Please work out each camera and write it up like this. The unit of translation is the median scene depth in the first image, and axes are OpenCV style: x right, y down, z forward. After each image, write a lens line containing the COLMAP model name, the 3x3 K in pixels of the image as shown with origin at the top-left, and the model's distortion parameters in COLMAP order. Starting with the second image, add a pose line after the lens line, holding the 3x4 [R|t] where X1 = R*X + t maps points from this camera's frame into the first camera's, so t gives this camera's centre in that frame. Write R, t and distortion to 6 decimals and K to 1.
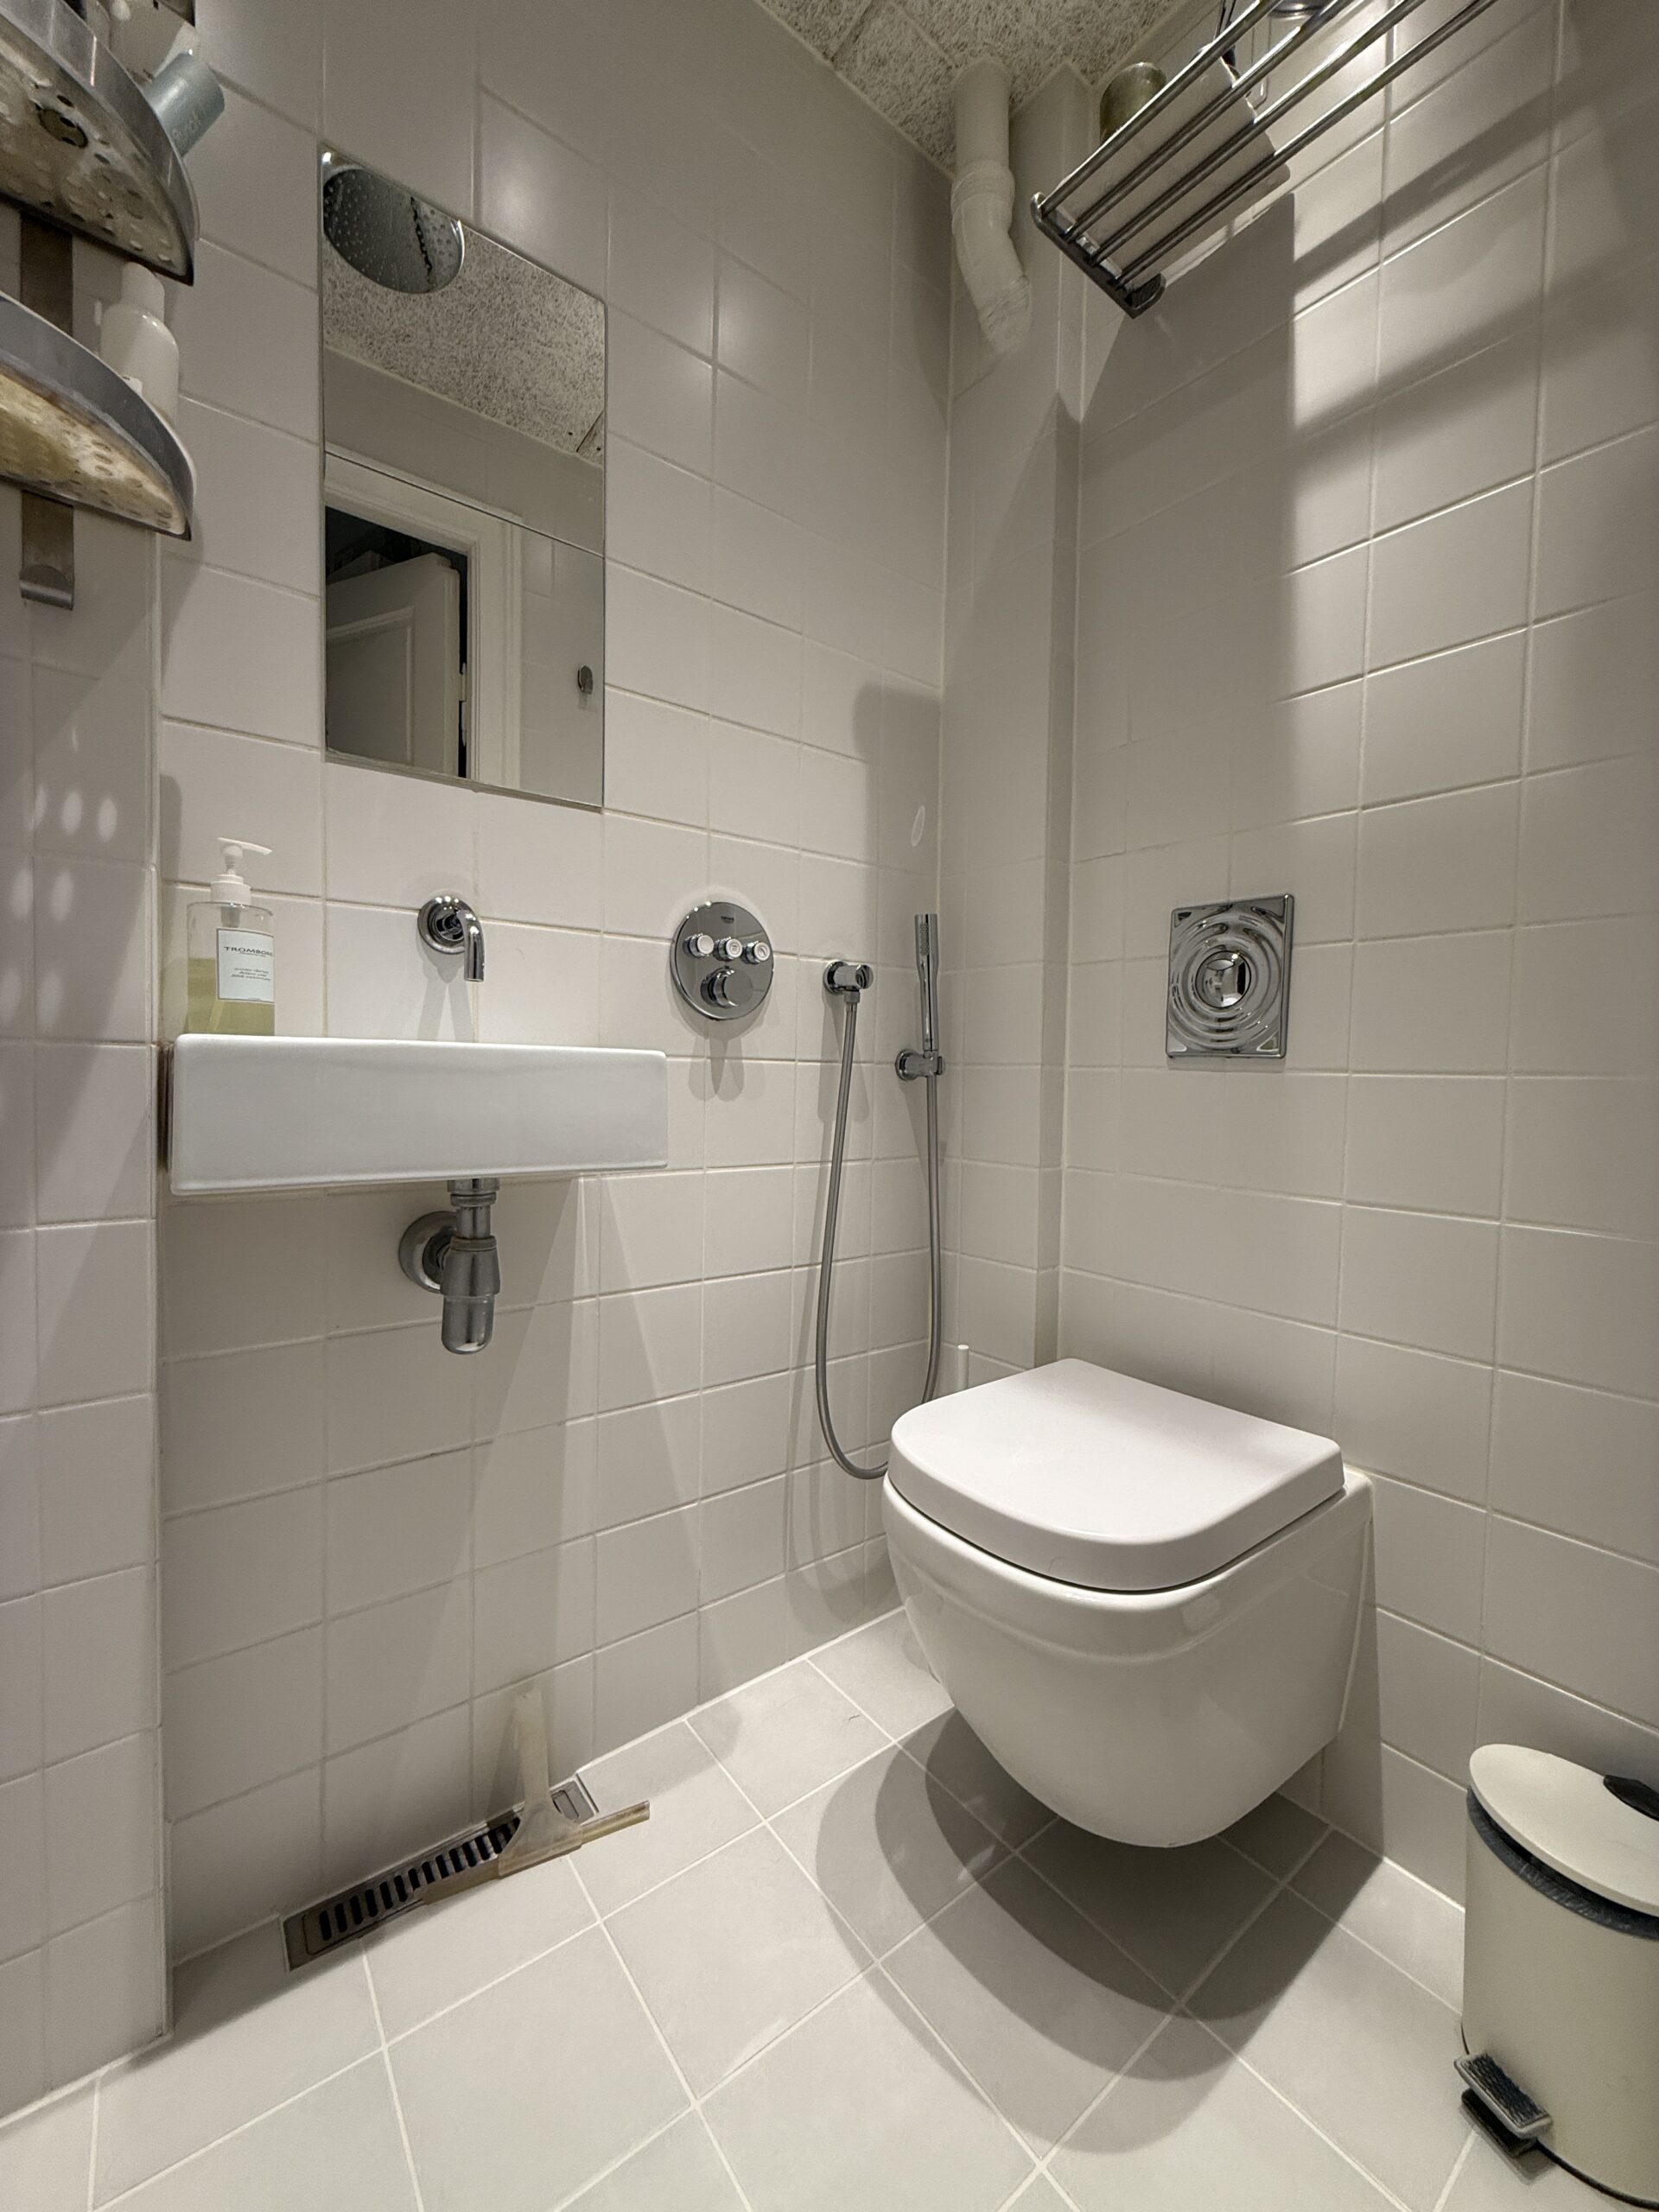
lens RADIAL K [[881.3, 0, 826.1], [0, 881.3, 1104.9], [0, 0, 1]] dist [-0.004030, 0.001023]
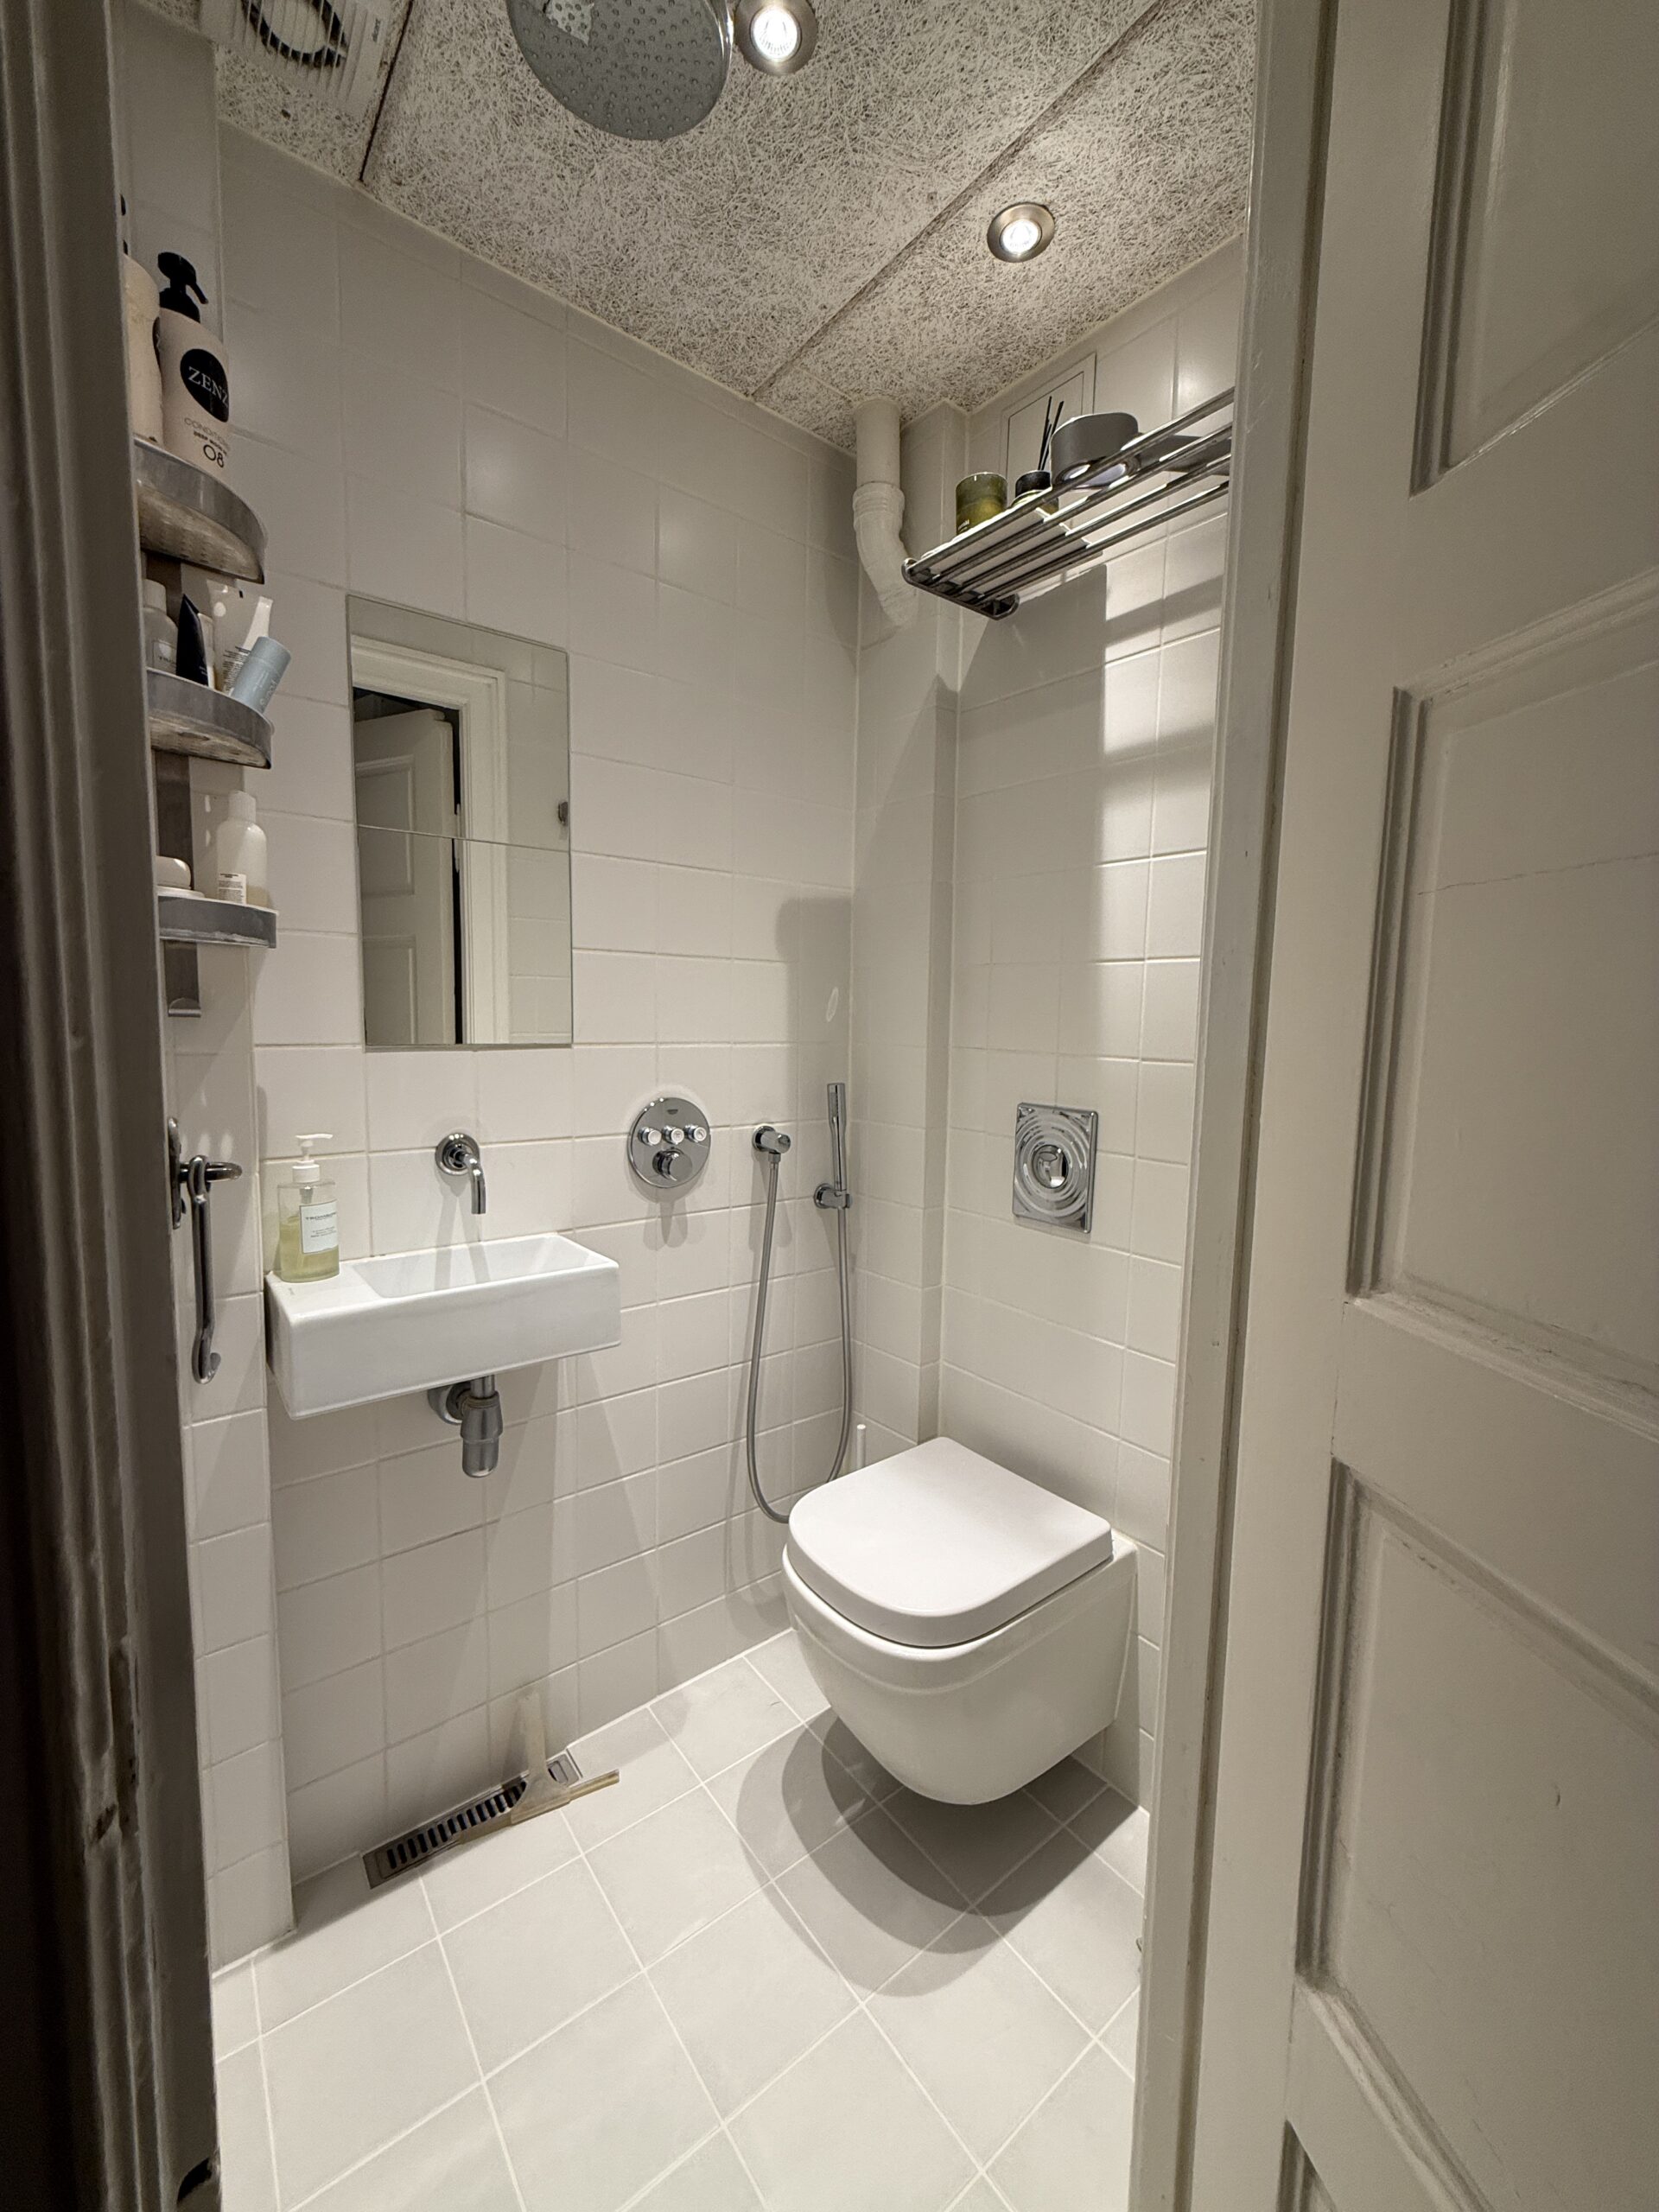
lens RADIAL K [[881.3, 0, 828.0], [0, 881.3, 1103.8], [0, 0, 1]] dist [-0.004030, 0.001023]
pose [[0.999972, -0.001243, 0.007388, 0.118289], [0.000794, 0.998174, 0.060394, -0.335745], [-0.007449, -0.060386, 0.998147, -0.319402]]
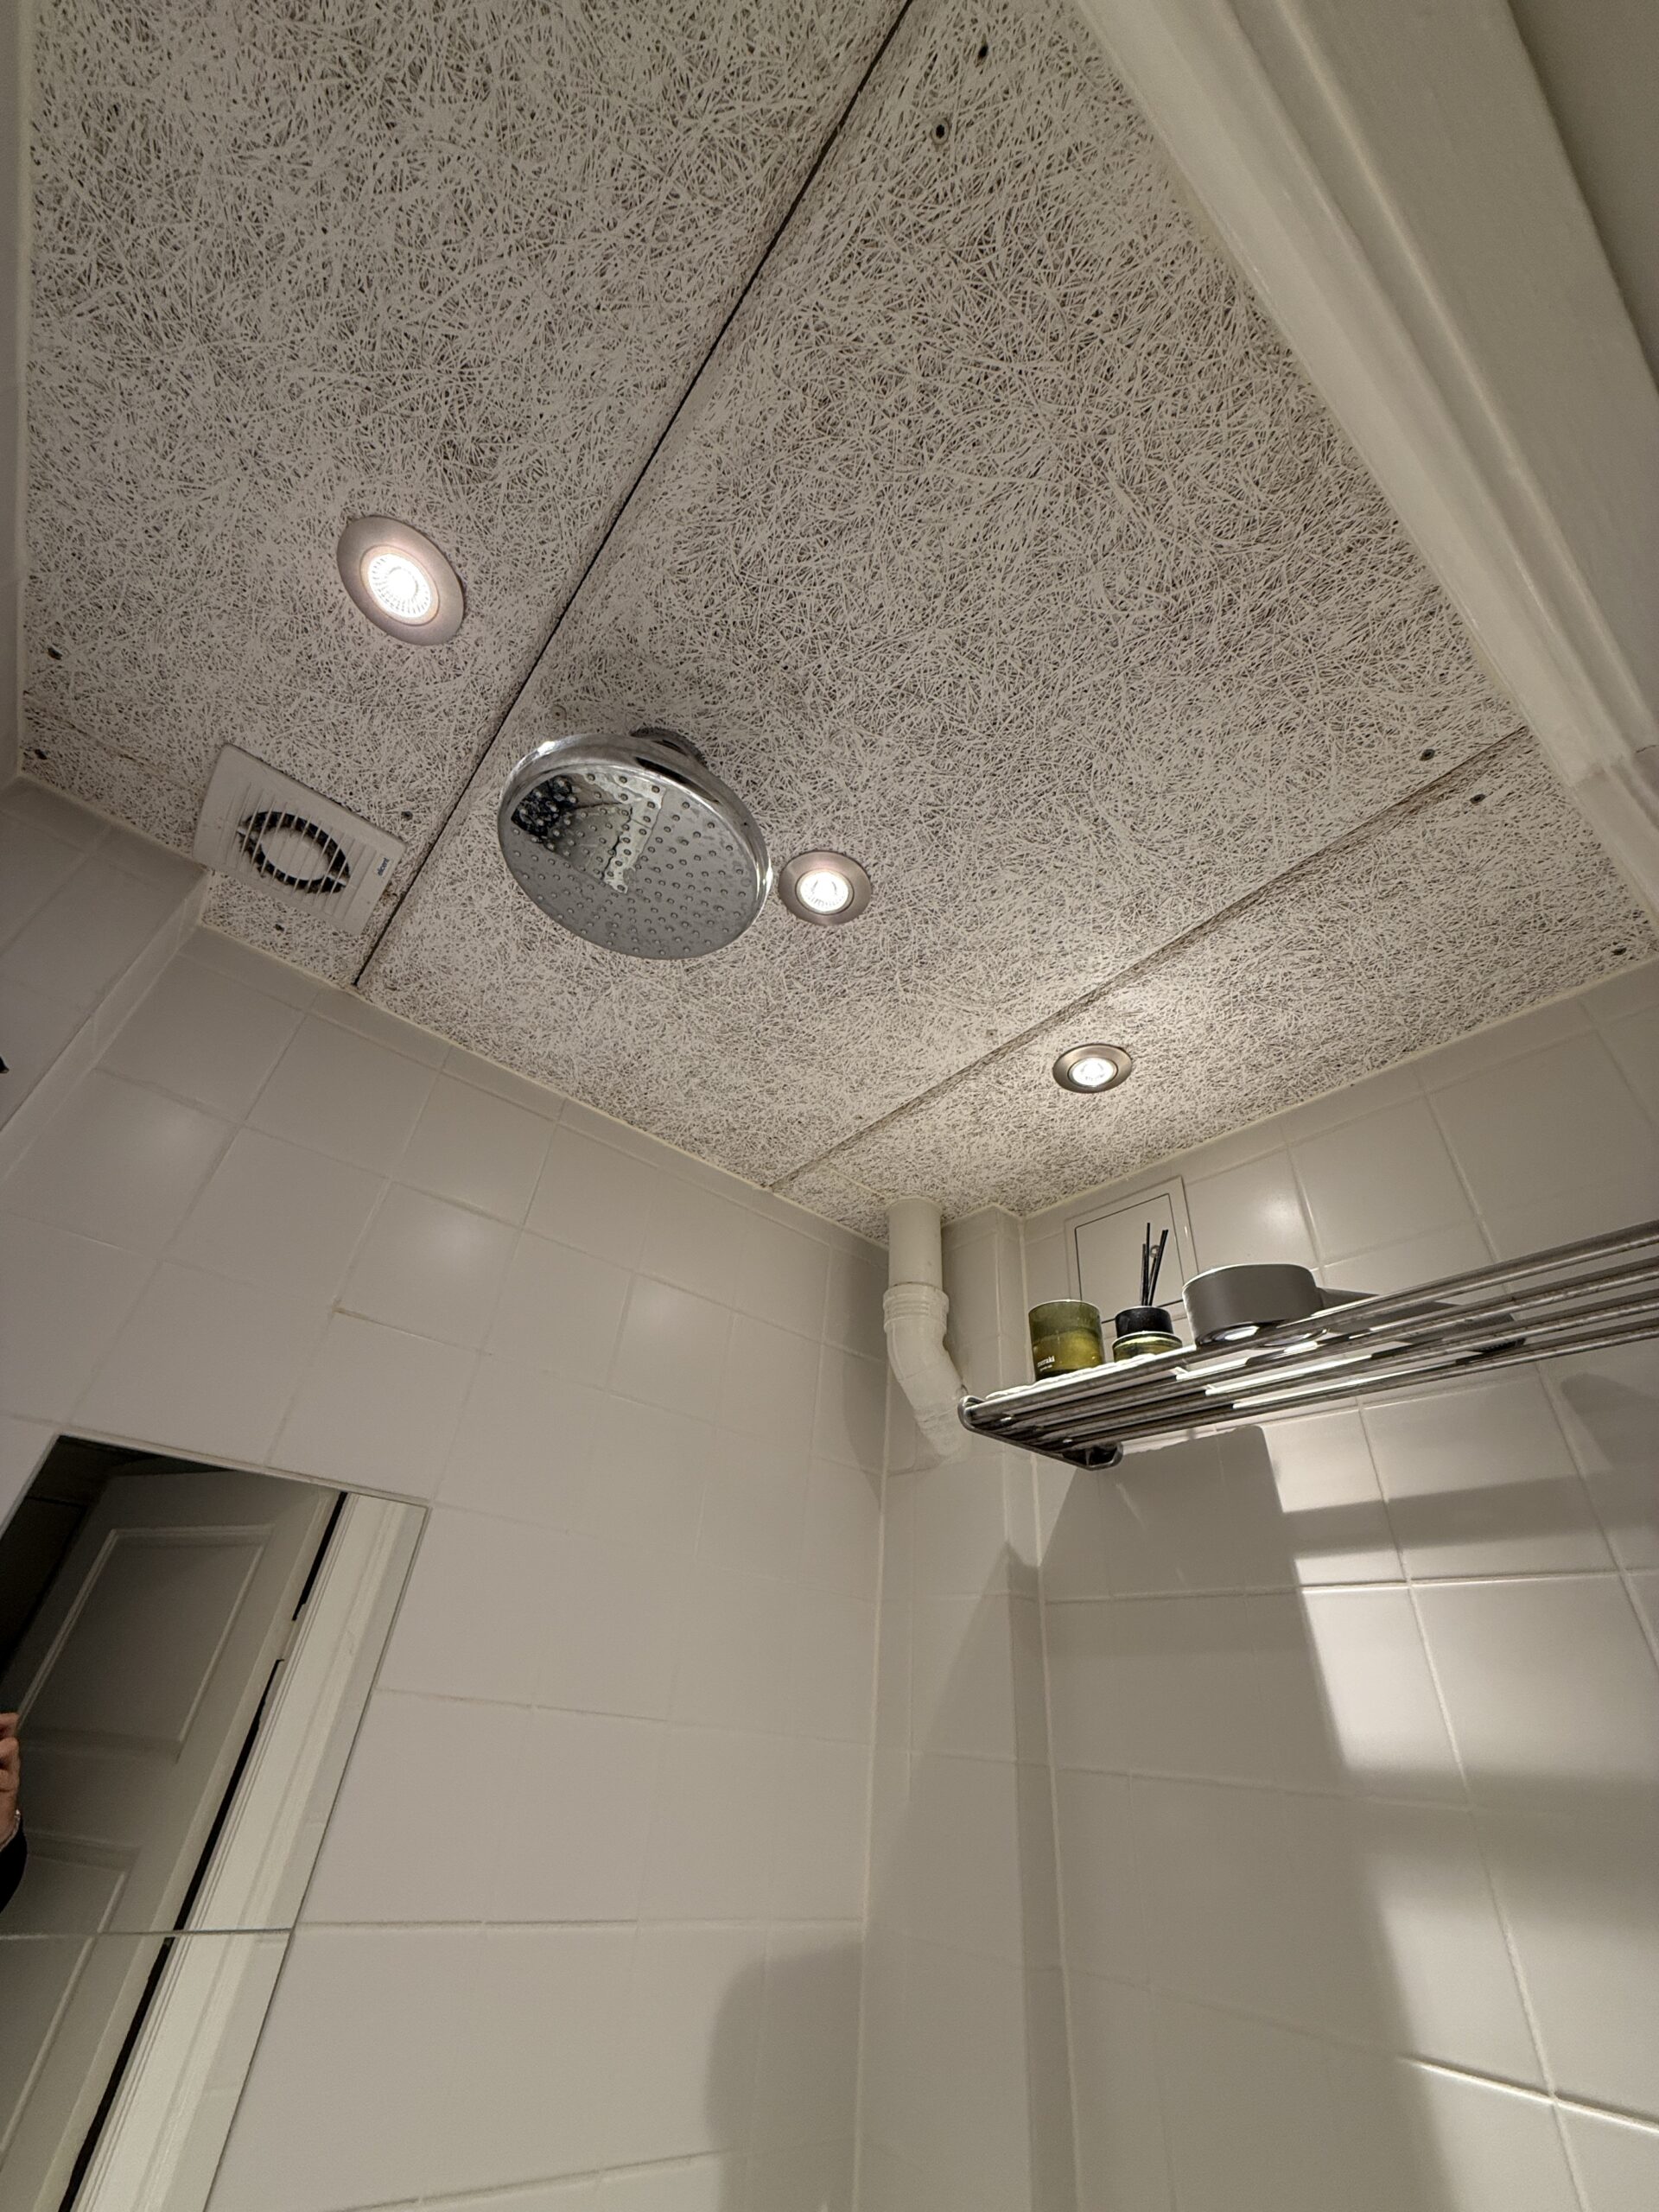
lens RADIAL K [[881.3, 0, 822.0], [0, 881.3, 1097.0], [0, 0, 1]] dist [-0.004030, 0.001023]
pose [[0.997748, 0.062910, -0.023245, 0.101075], [-0.063548, 0.776015, -0.627504, -0.721213], [-0.021438, 0.627569, 0.778266, 0.130489]]
